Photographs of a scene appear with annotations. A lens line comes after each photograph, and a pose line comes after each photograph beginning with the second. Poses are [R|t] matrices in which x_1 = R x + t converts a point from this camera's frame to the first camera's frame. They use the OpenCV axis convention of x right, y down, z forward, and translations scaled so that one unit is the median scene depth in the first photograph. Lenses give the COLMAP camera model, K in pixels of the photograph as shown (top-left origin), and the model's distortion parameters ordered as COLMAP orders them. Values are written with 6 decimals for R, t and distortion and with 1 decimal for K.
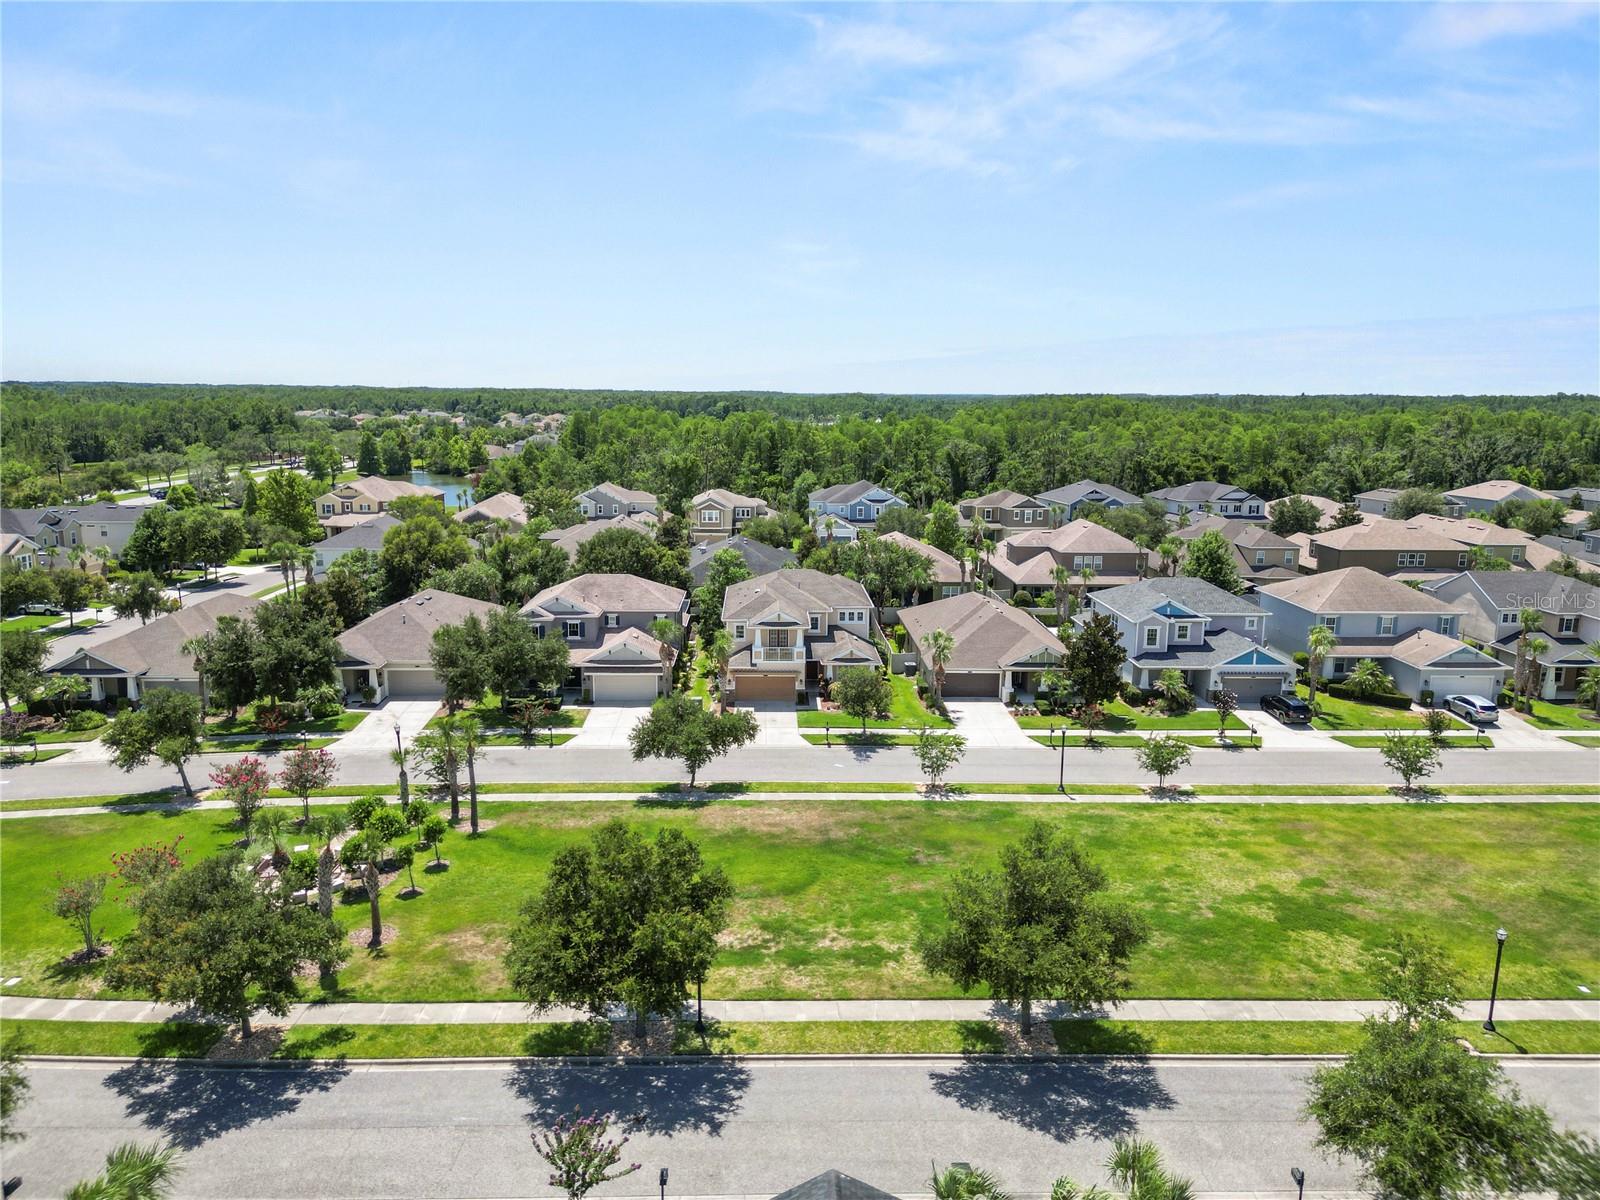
lens RADIAL K [[1124.0, 0, 799.0], [0, 1124.0, 599.5], [0, 0, 1]] dist [0.072106, -0.068600]
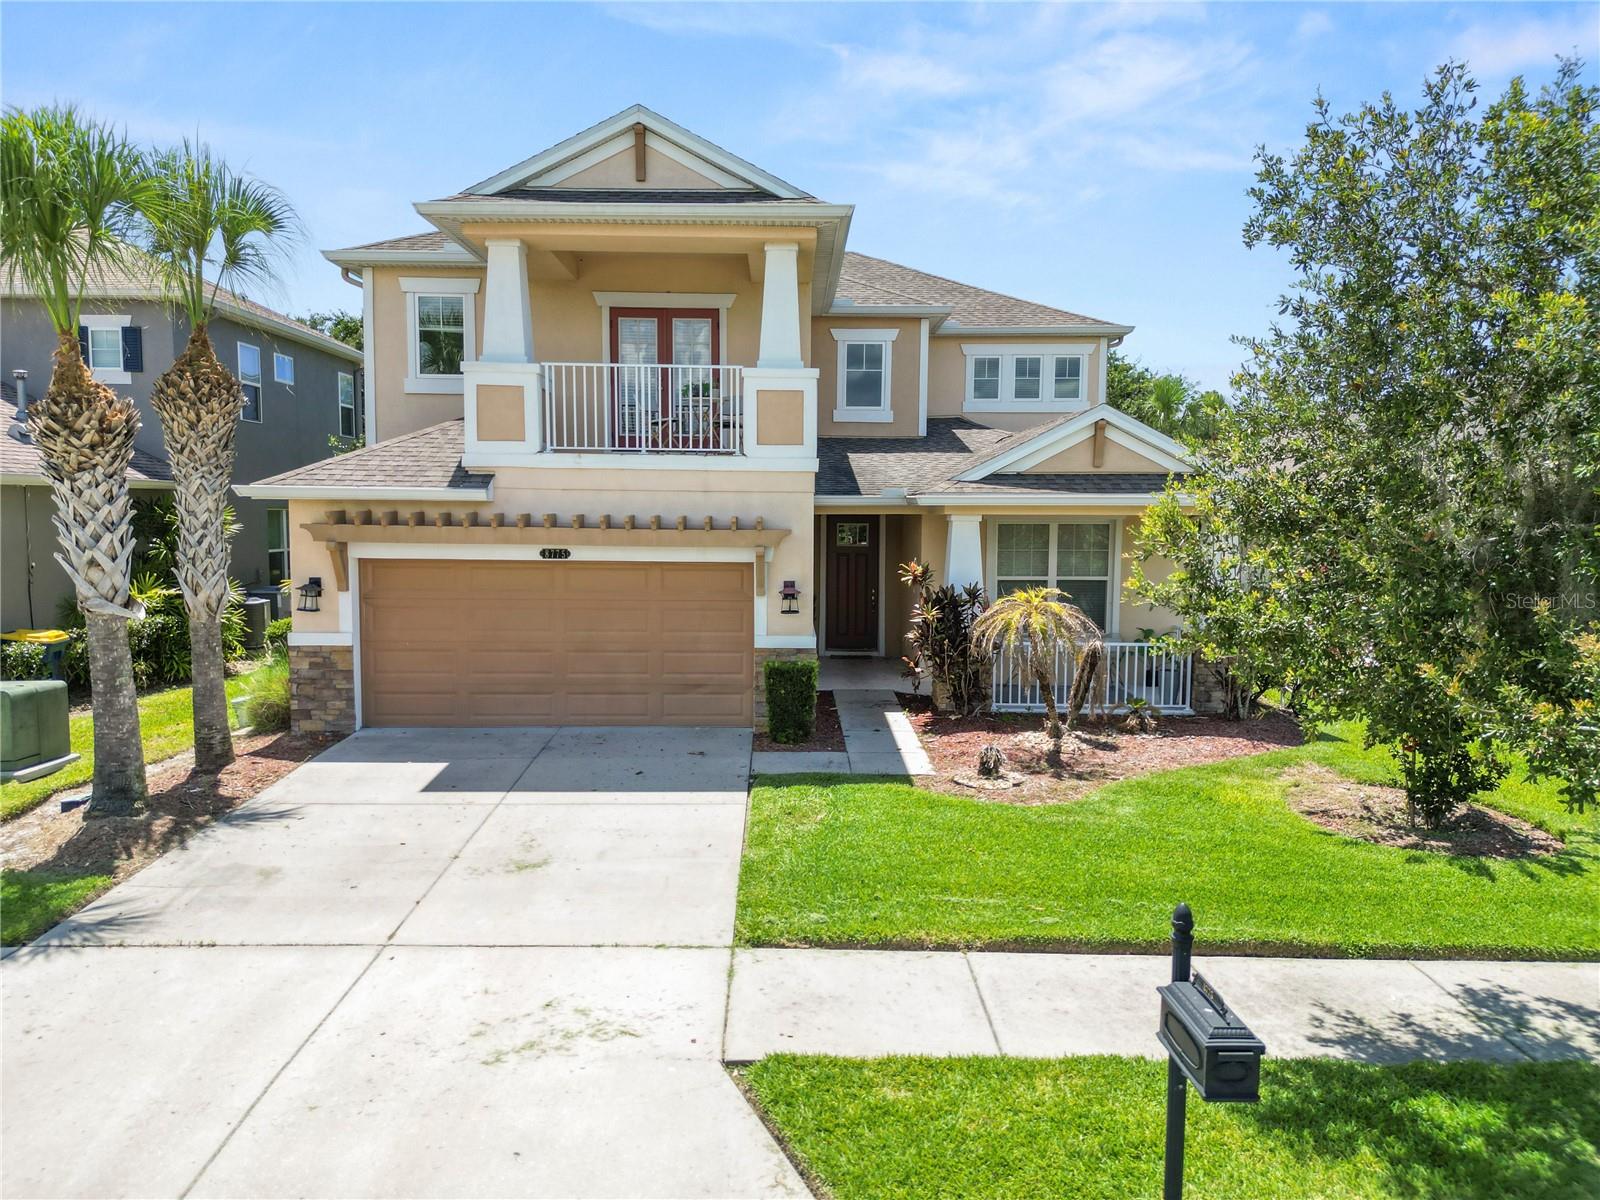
lens RADIAL K [[1124.0, 0, 799.0], [0, 1124.0, 599.5], [0, 0, 1]] dist [0.072106, -0.068600]
pose [[0.999812, -0.001285, -0.019345, 0.006320], [-0.000681, 0.994858, -0.101277, 0.089163], [0.019376, 0.101271, 0.994670, 0.845854]]
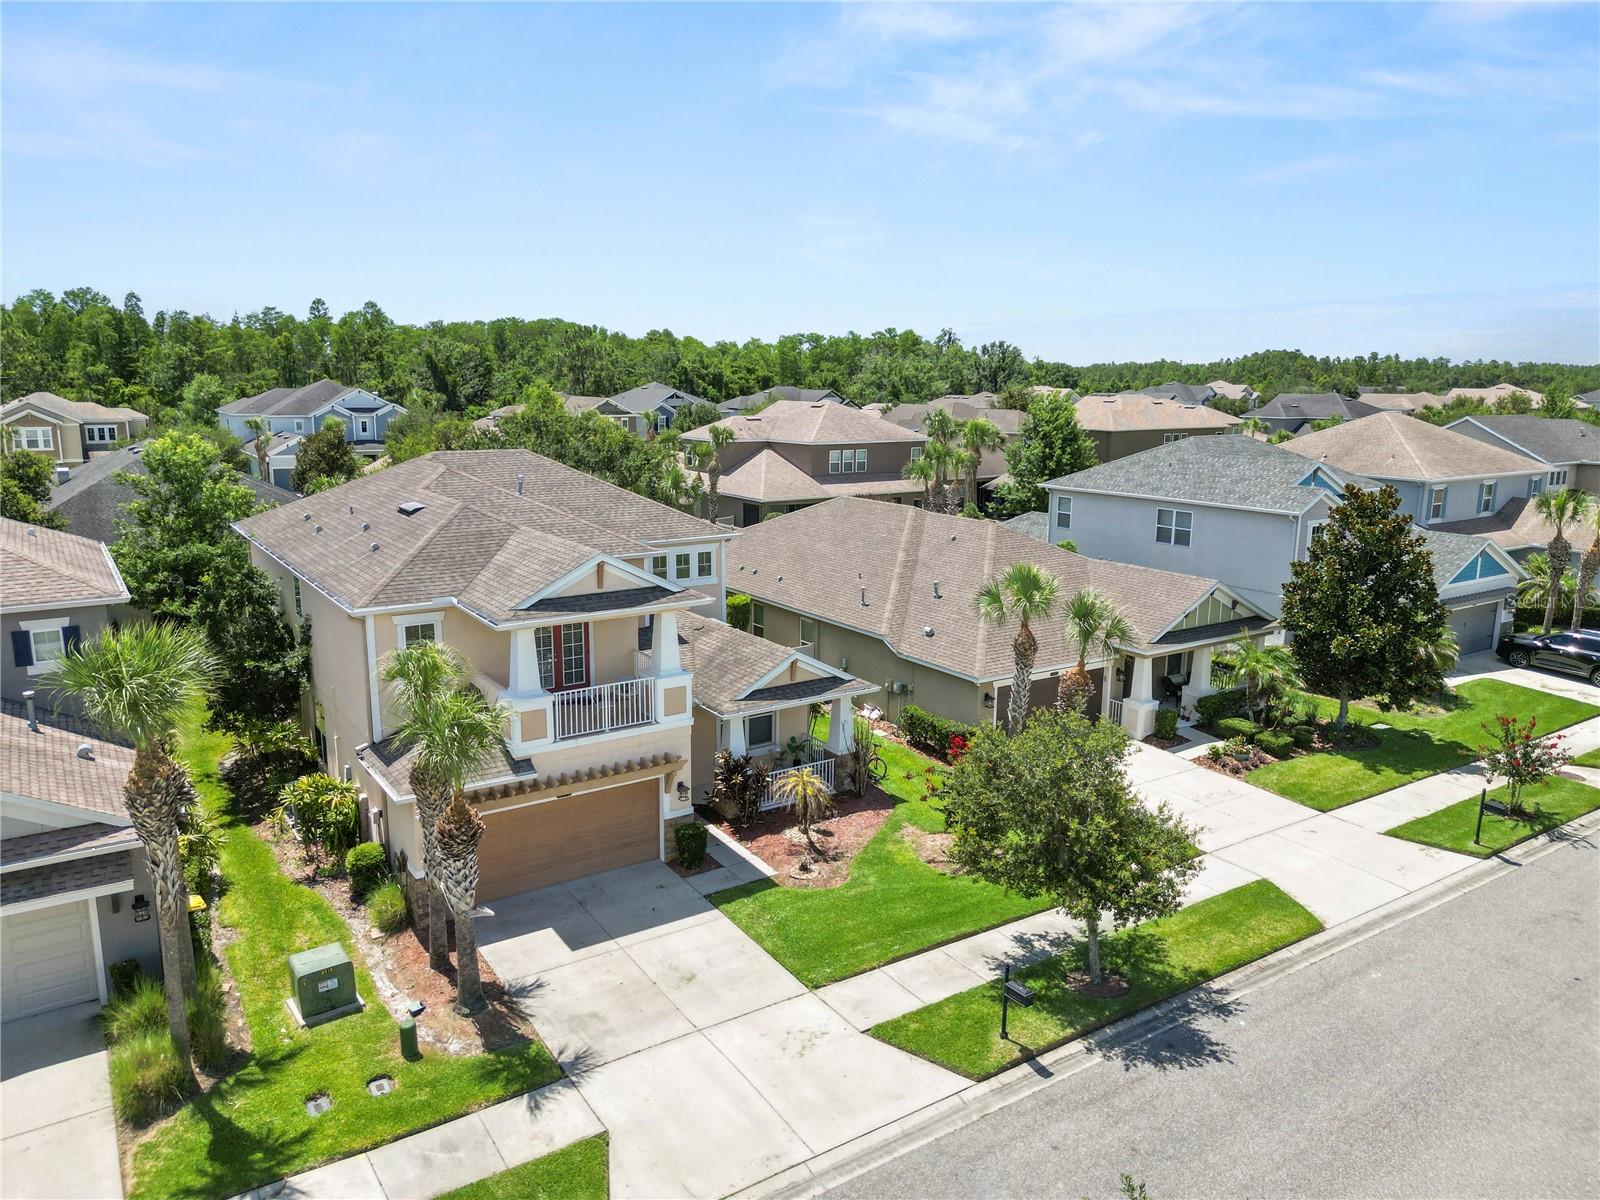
lens RADIAL K [[1124.0, 0, 799.0], [0, 1124.0, 599.5], [0, 0, 1]] dist [0.072106, -0.068600]
pose [[0.848211, -0.107280, 0.518680, -0.118325], [0.095803, 0.994195, 0.048963, 0.012695], [-0.520922, 0.008160, 0.853565, 0.732243]]
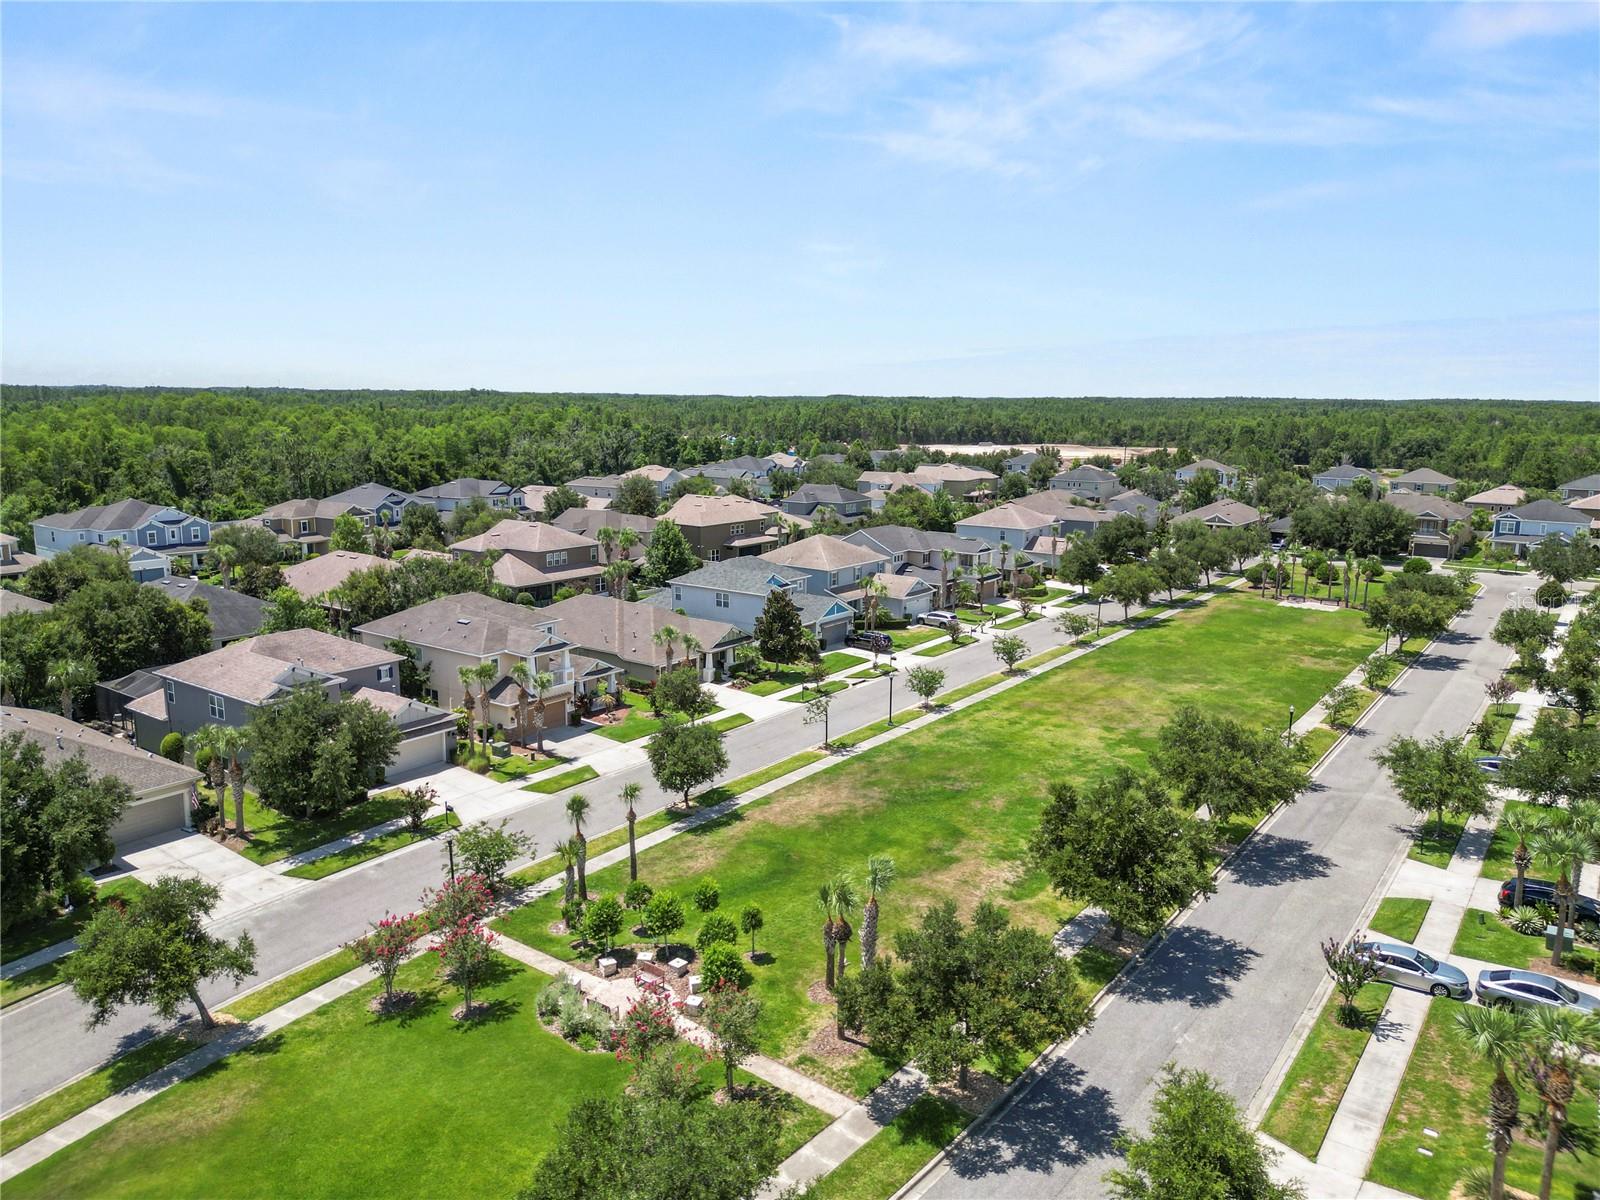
lens RADIAL K [[1124.0, 0, 799.0], [0, 1124.0, 599.5], [0, 0, 1]] dist [0.072106, -0.068600]
pose [[0.620201, -0.143849, 0.771140, -0.613554], [0.137952, 0.987723, 0.073301, -0.059085], [-0.772217, 0.060919, 0.632431, 0.226868]]
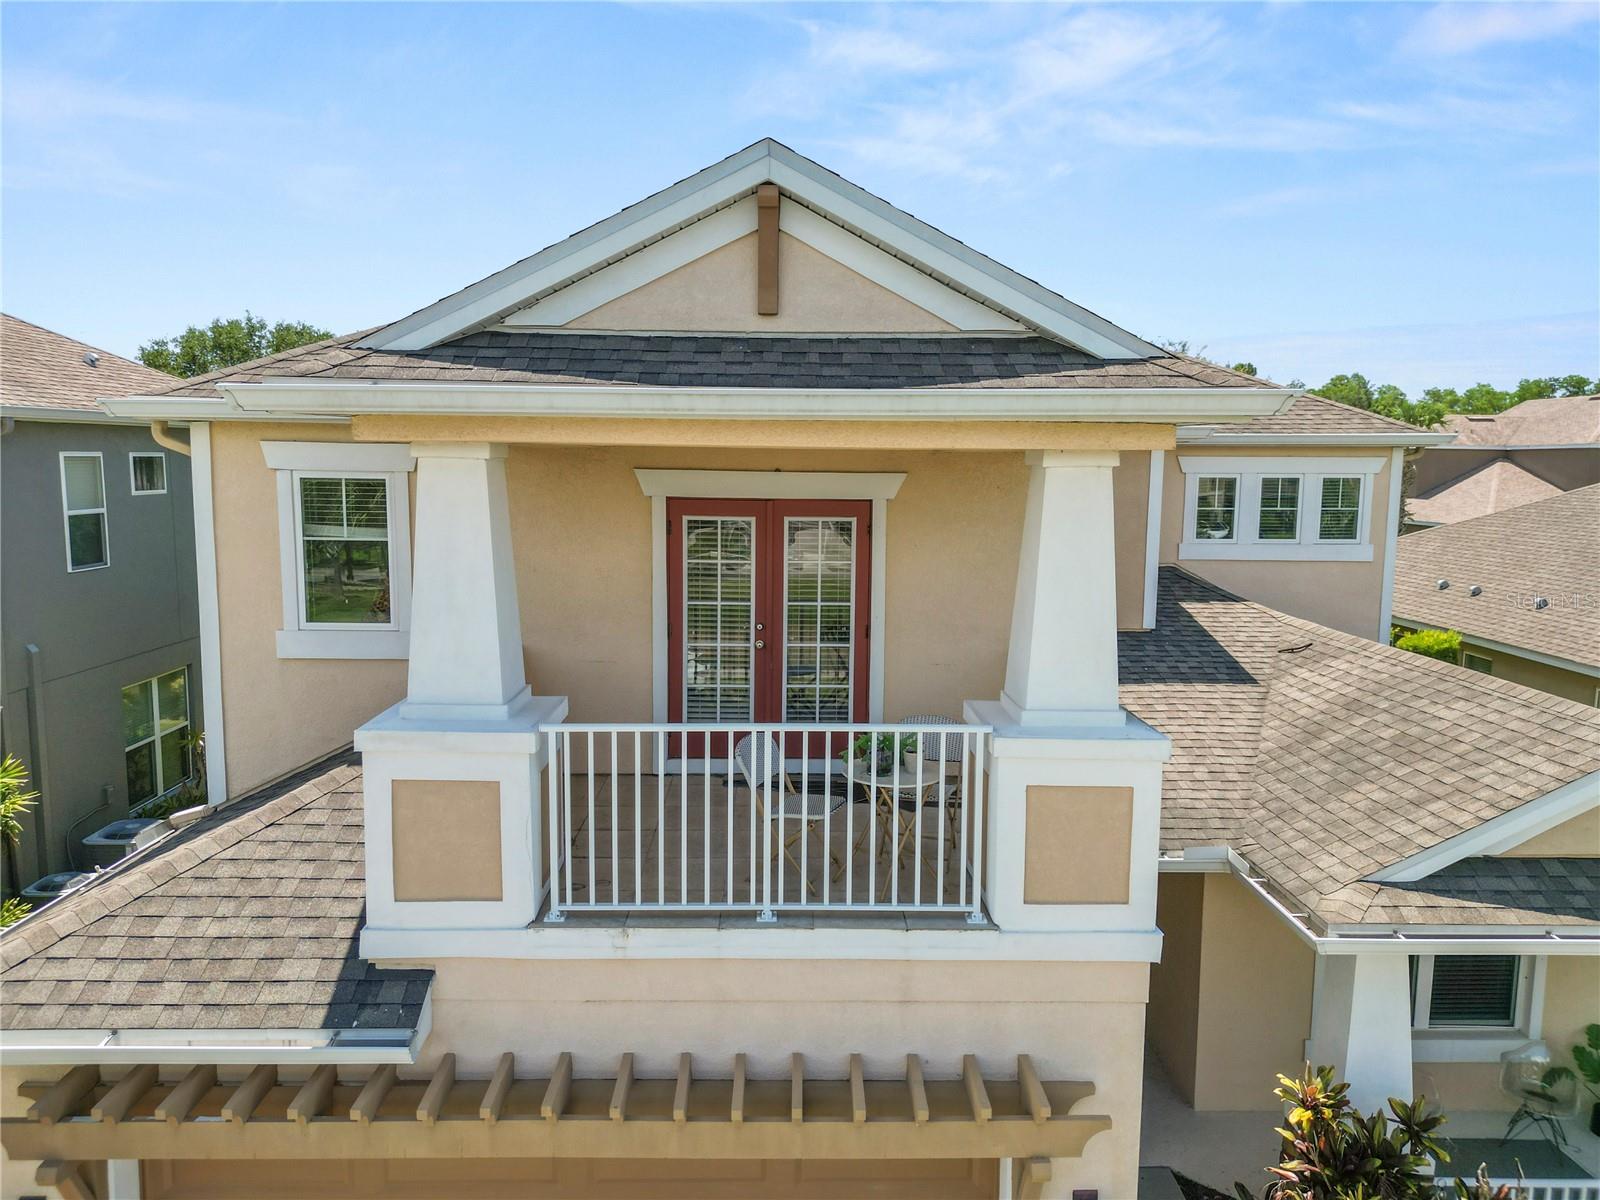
lens RADIAL K [[1124.0, 0, 799.0], [0, 1124.0, 599.5], [0, 0, 1]] dist [0.072106, -0.068600]
pose [[0.999938, 0.003273, -0.010681, -0.015005], [-0.003868, 0.998418, -0.056097, 0.038690], [0.010480, 0.056135, 0.998368, 0.925555]]
